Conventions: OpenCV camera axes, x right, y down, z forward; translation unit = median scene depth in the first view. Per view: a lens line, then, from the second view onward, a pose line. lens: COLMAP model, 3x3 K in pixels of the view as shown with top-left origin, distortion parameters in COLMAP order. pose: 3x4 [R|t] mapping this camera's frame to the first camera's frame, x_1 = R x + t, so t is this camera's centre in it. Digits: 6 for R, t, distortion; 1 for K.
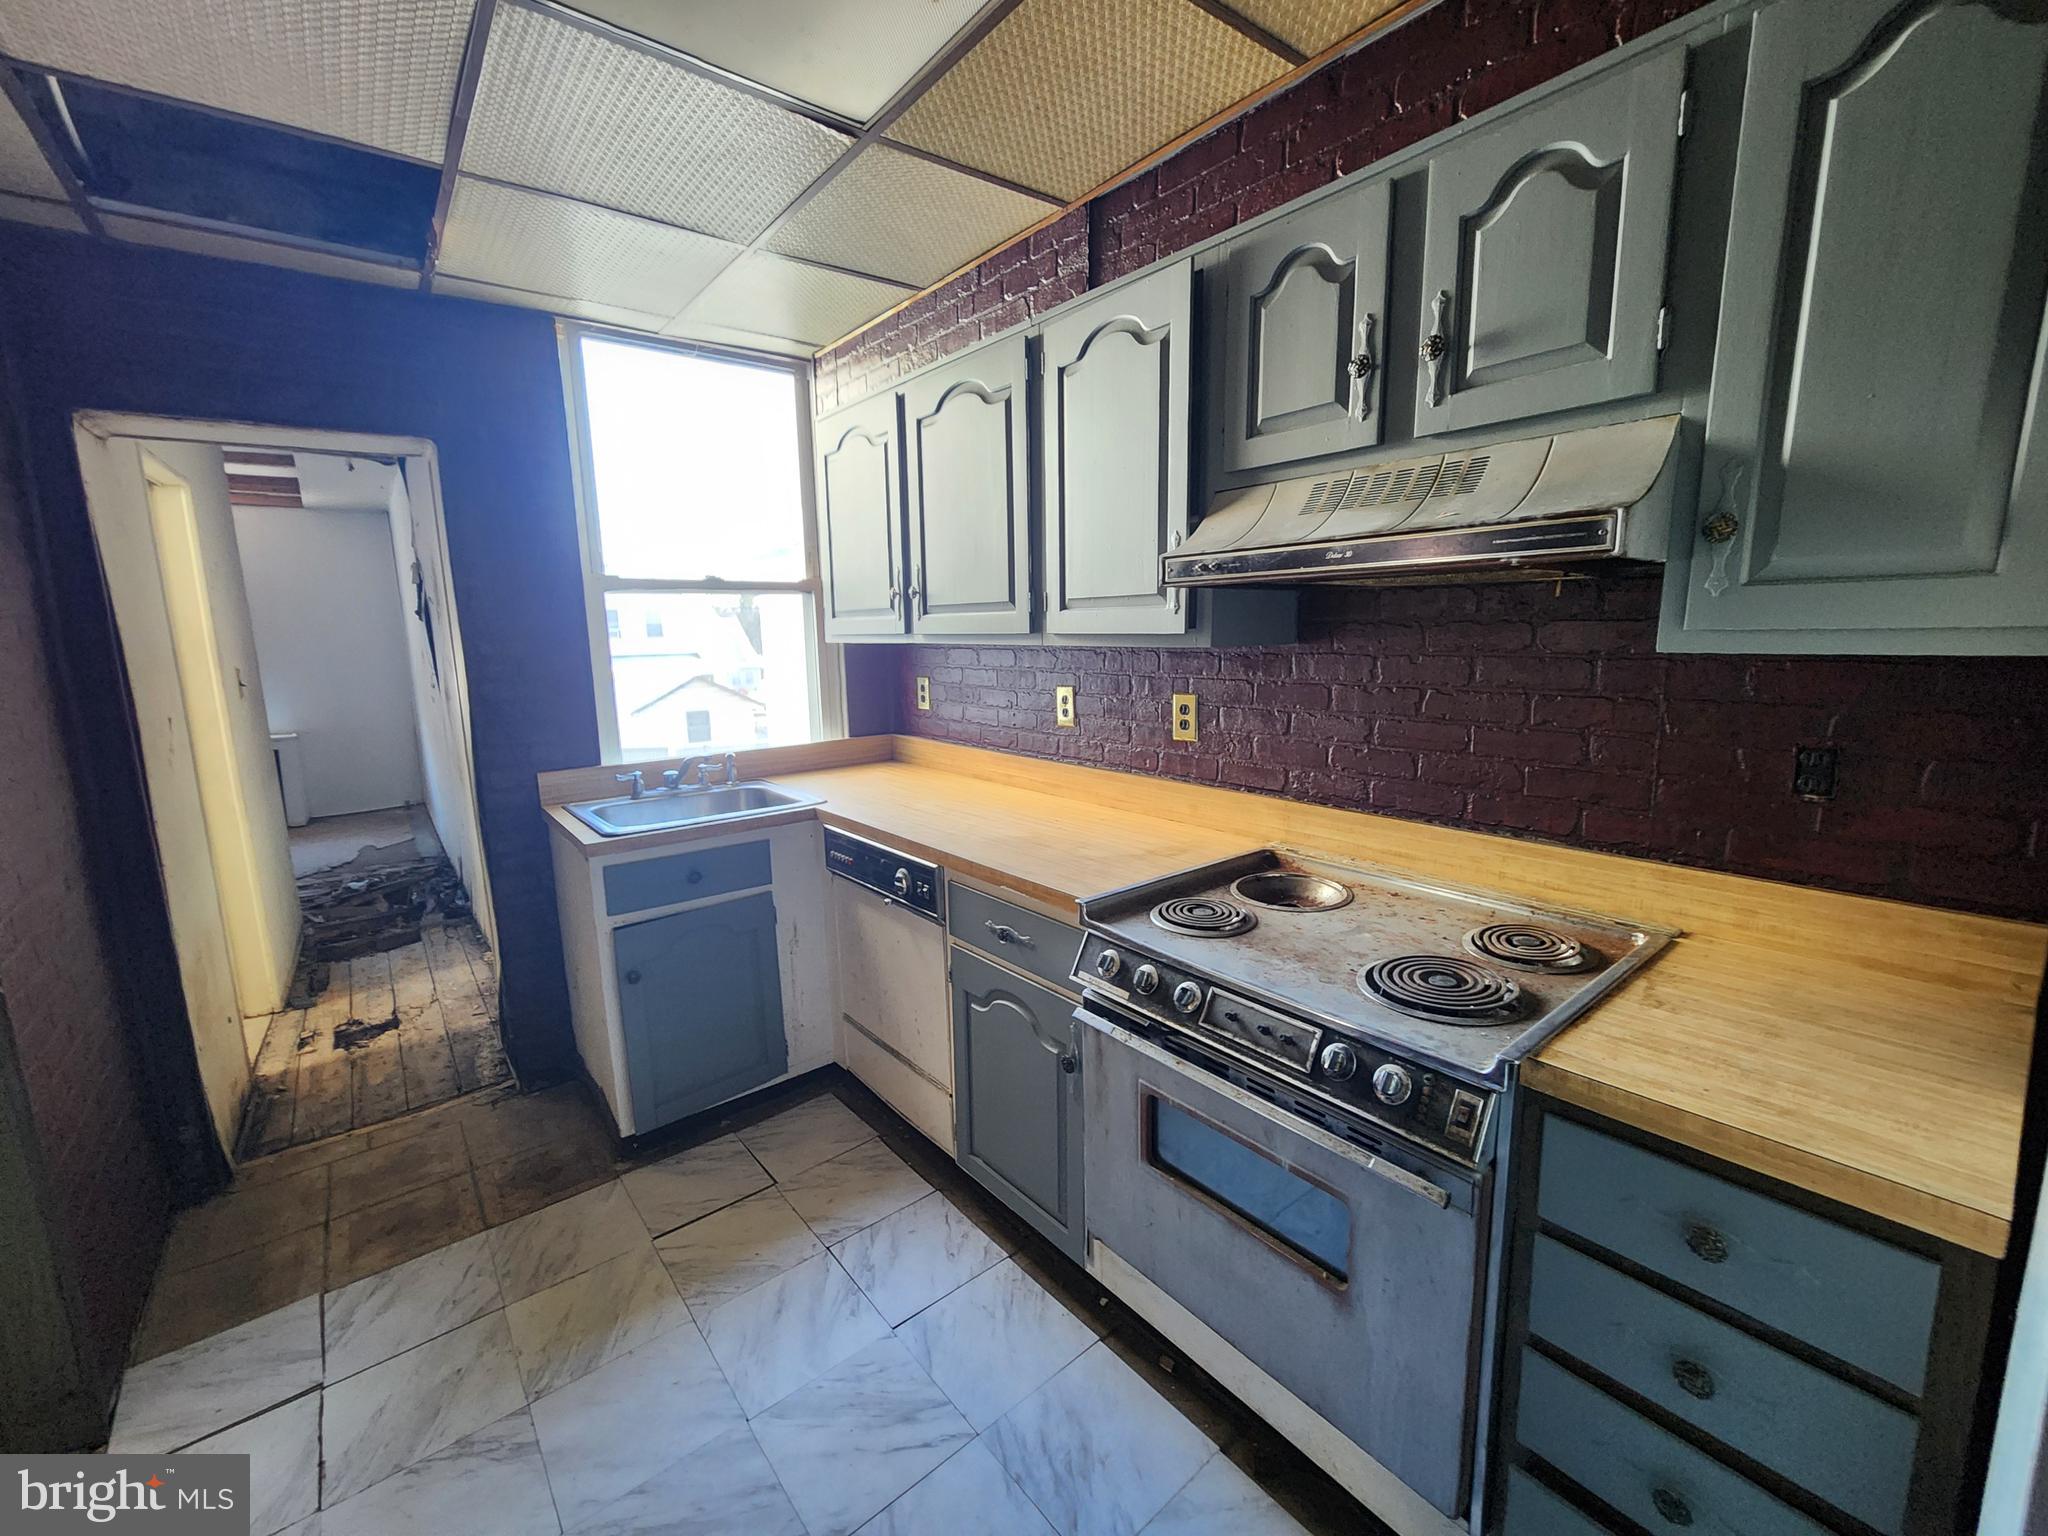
lens RADIAL K [[838.4, 0, 1043.2], [0, 838.4, 777.9], [0, 0, 1]] dist [0.000508, -0.000899]
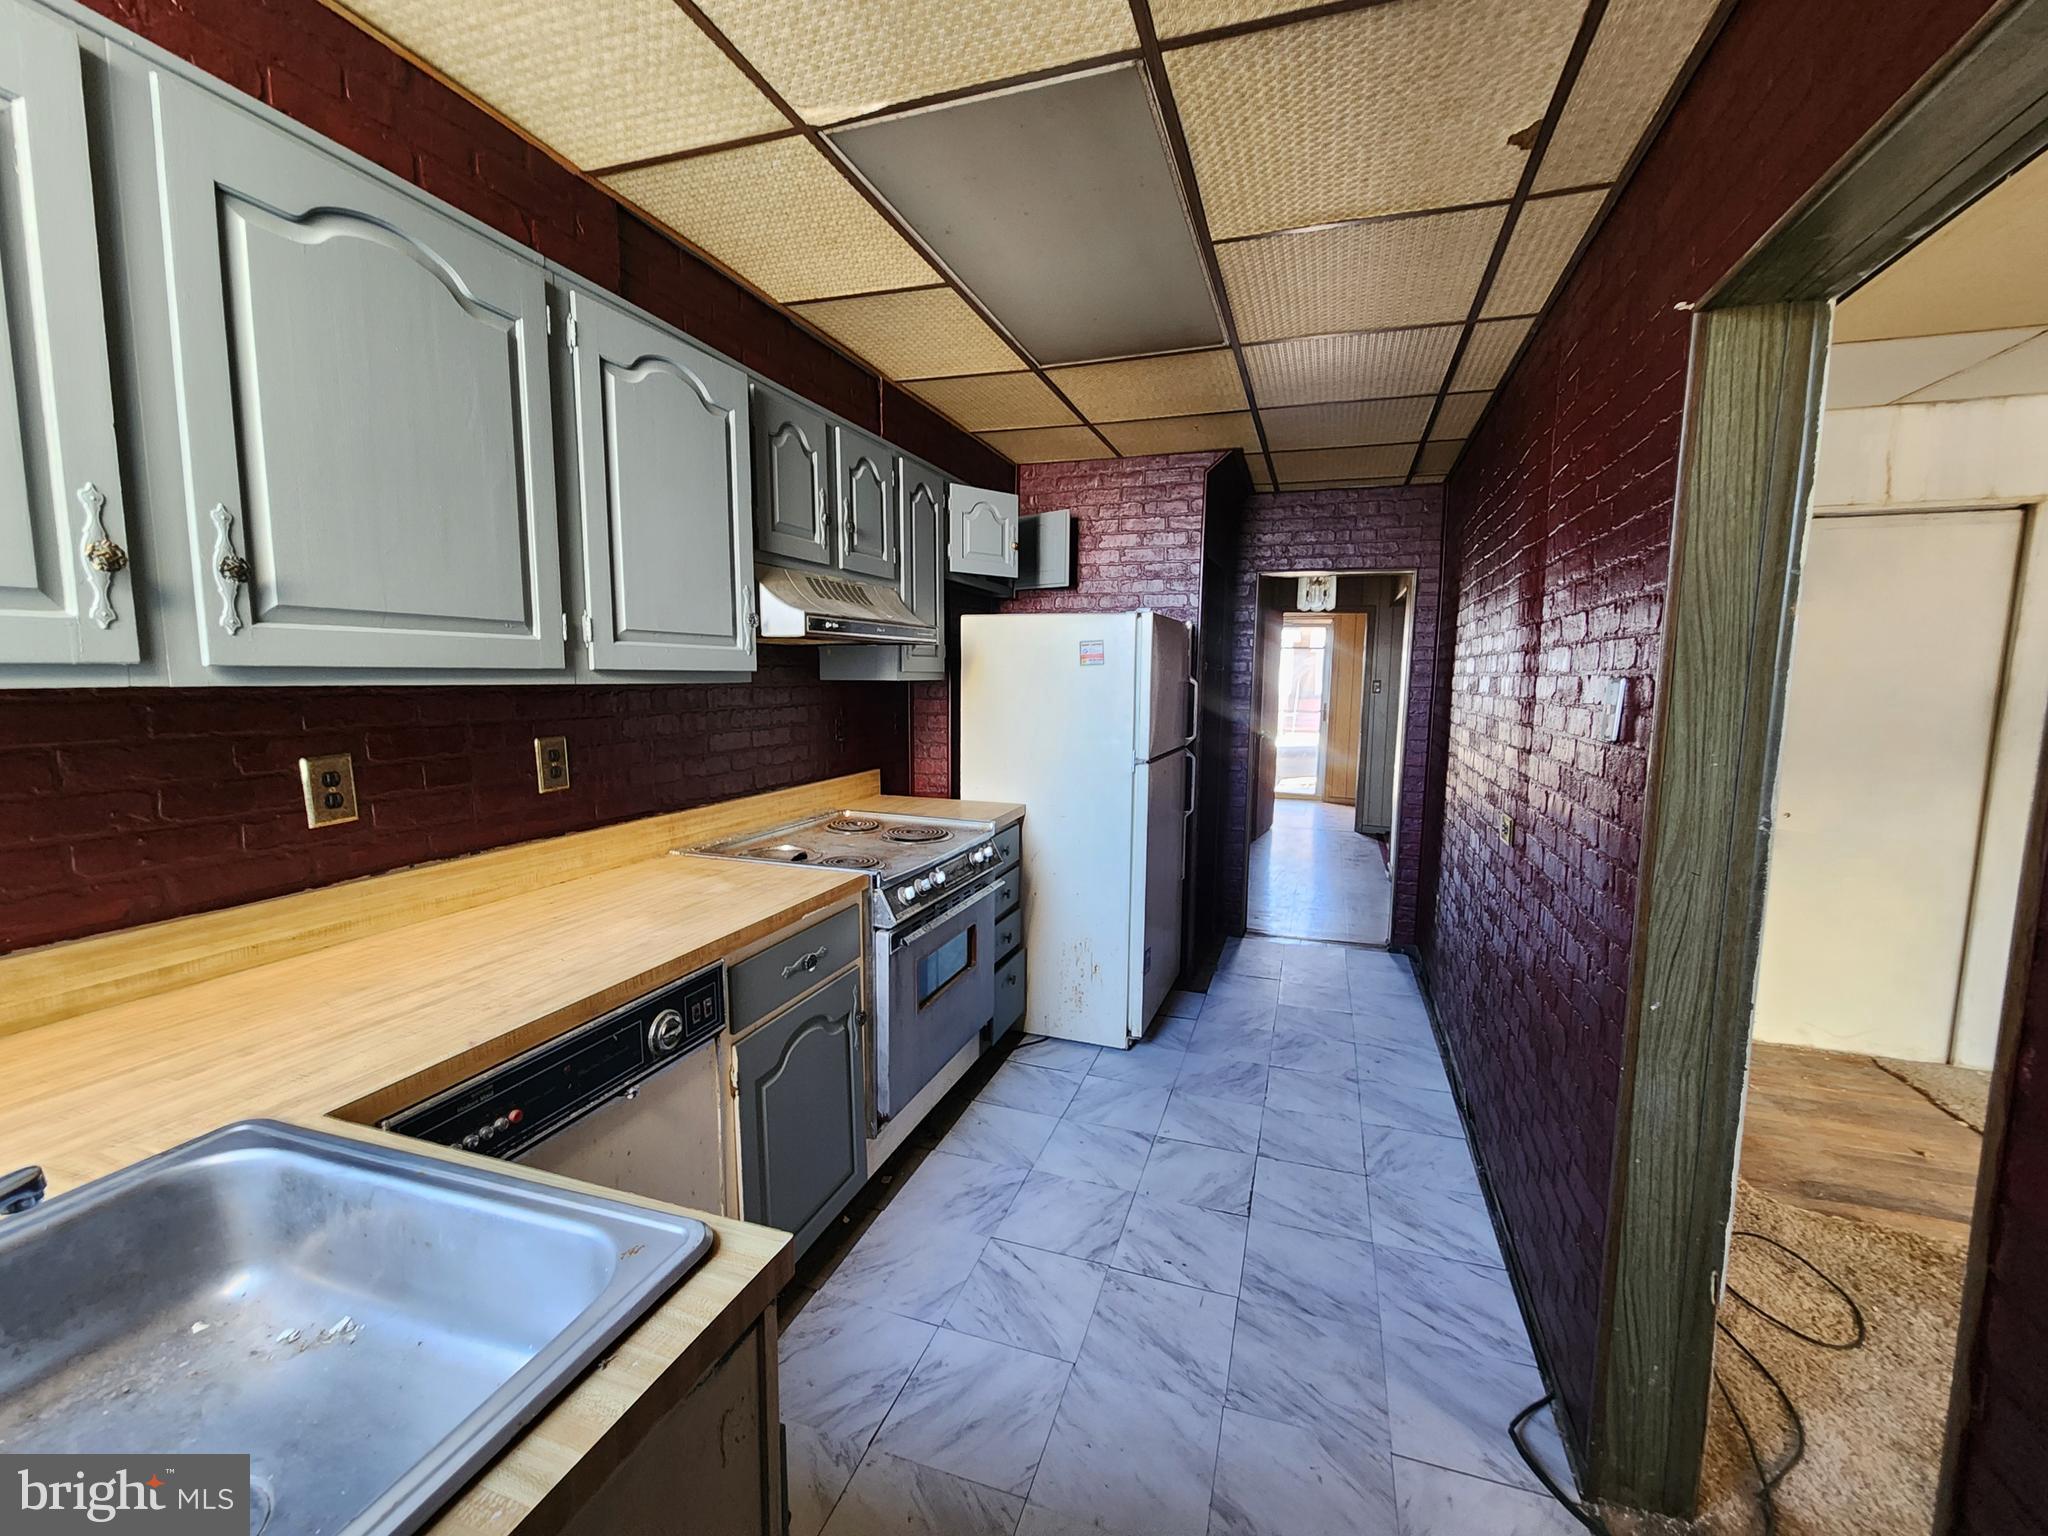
lens RADIAL K [[838.4, 0, 1043.2], [0, 838.4, 777.9], [0, 0, 1]] dist [0.000508, -0.000899]
pose [[-0.531811, -0.093127, 0.841727, -1.033158], [0.144344, 0.969423, 0.198453, -0.191427], [-0.834471, 0.227037, -0.502107, 1.220326]]
